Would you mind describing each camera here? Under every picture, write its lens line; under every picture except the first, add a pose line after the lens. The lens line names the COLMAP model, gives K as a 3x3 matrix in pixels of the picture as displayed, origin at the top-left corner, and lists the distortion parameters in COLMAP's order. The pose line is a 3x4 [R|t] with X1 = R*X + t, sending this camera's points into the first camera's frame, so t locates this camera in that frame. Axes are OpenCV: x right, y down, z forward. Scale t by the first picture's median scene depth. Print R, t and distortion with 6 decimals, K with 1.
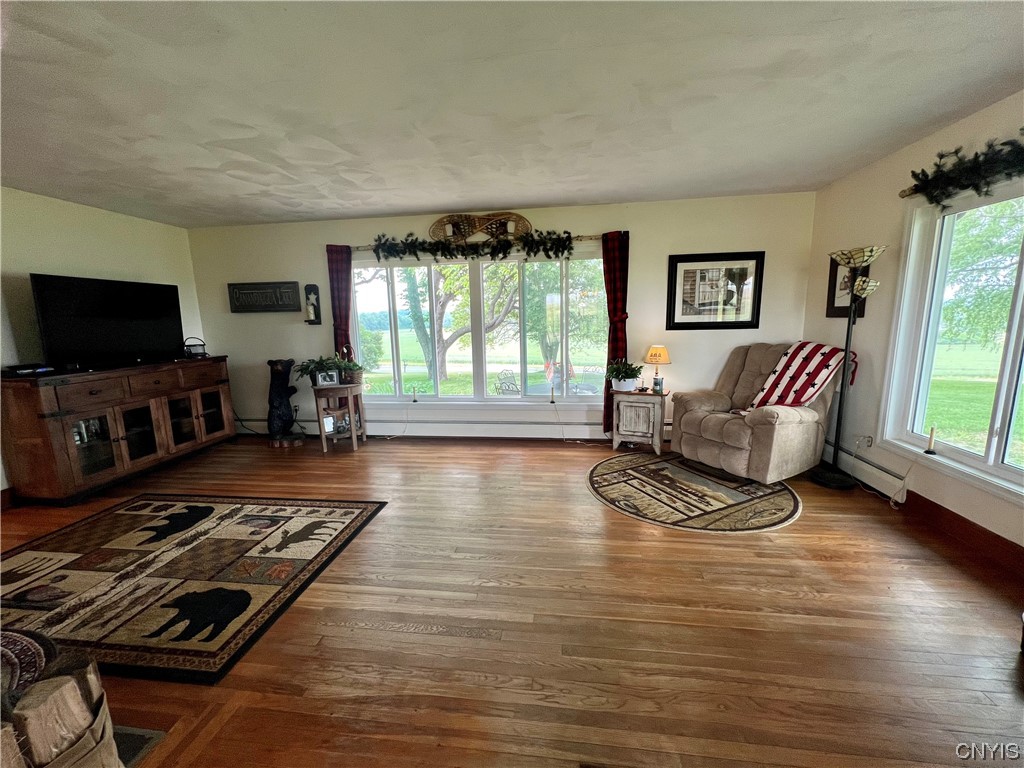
lens RADIAL K [[409.1, 0, 512.8], [0, 409.1, 384.7], [0, 0, 1]] dist [-0.001478, 0.000274]
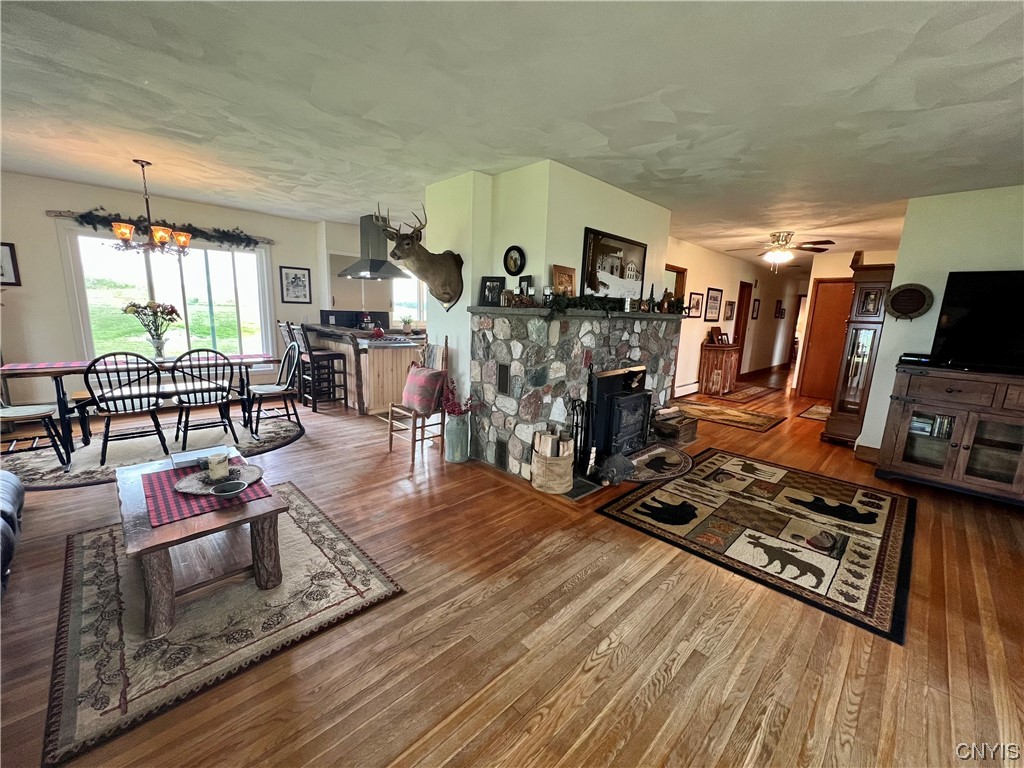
lens RADIAL K [[410.1, 0, 511.6], [0, 410.1, 386.9], [0, 0, 1]] dist [-0.003273, 0.000023]
pose [[-0.620652, 0.147280, -0.770130, 0.435372], [-0.149129, 0.942098, 0.300351, -0.144955], [0.769774, 0.301262, -0.562752, 0.846903]]
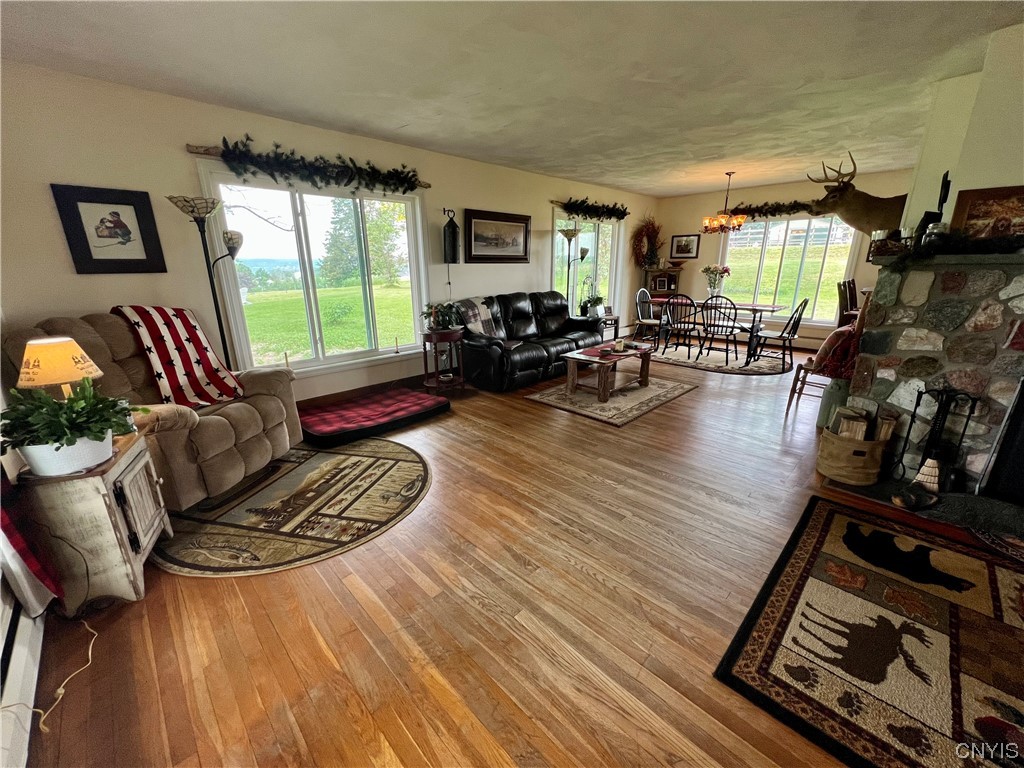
lens RADIAL K [[409.1, 0, 511.6], [0, 409.1, 386.4], [0, 0, 1]] dist [-0.001478, 0.000274]
pose [[-0.785157, -0.149199, 0.601055, -0.377541], [0.127543, 0.910783, 0.392692, -0.214858], [-0.606020, 0.384985, -0.696079, 1.408084]]
